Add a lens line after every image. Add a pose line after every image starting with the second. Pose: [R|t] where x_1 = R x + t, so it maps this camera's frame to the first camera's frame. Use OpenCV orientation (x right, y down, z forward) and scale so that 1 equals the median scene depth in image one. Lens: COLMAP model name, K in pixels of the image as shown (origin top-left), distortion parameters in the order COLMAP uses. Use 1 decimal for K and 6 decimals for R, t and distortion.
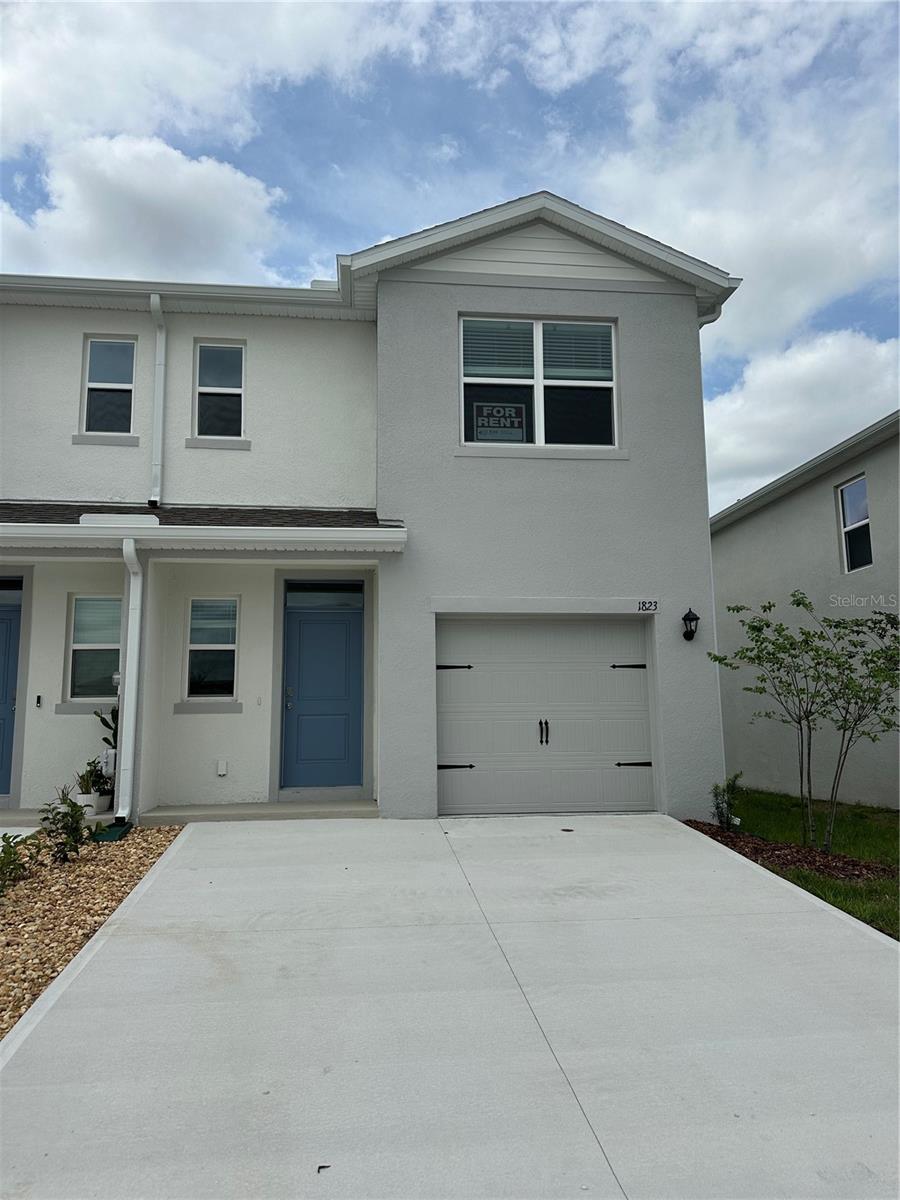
lens RADIAL K [[841.5, 0, 450.0], [0, 841.5, 600.0], [0, 0, 1]] dist [-0.006693, -0.004388]
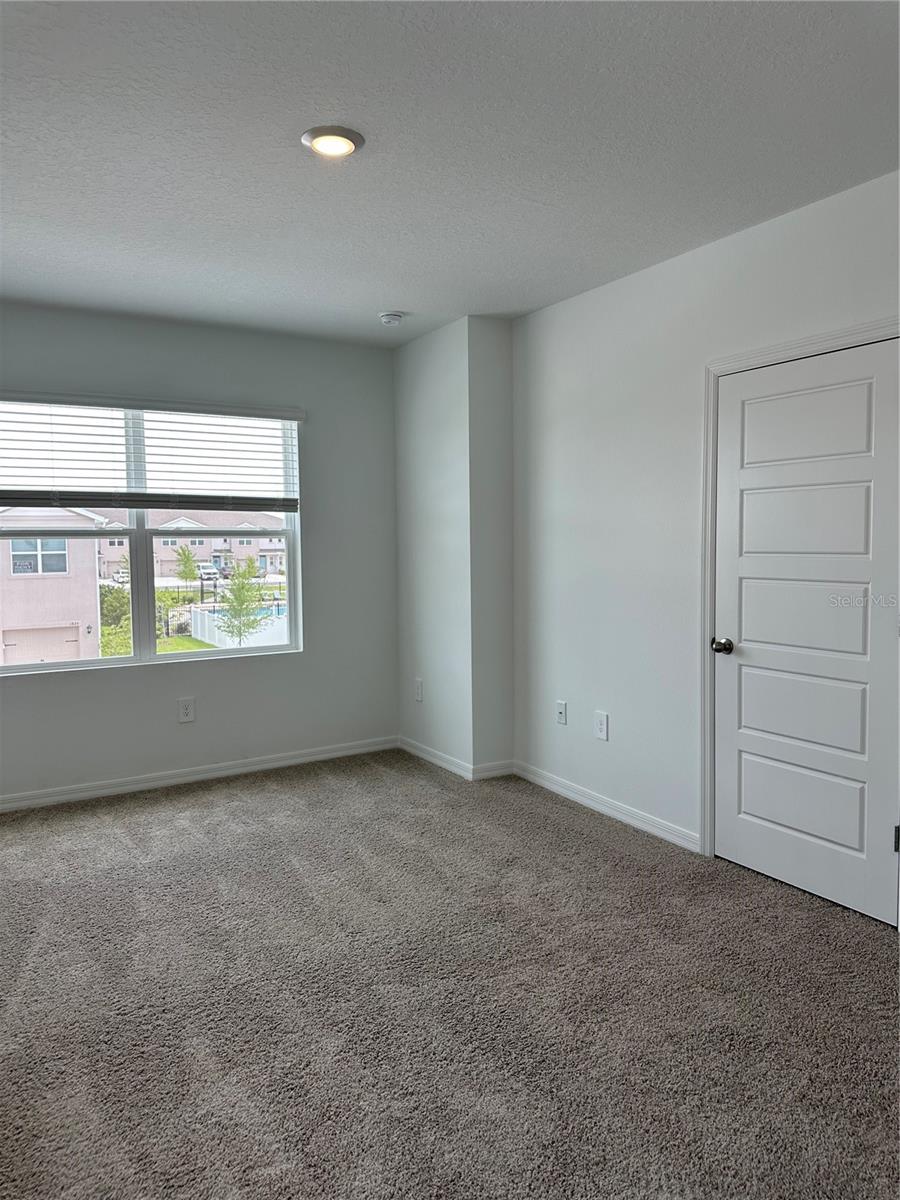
lens RADIAL K [[841.5, 0, 450.0], [0, 841.5, 600.0], [0, 0, 1]] dist [-0.006693, -0.004388]
pose [[0.908083, -0.027804, 0.417866, 0.182601], [-0.060081, 0.978823, 0.195695, -0.793615], [-0.414458, -0.202813, 0.887182, -2.445101]]
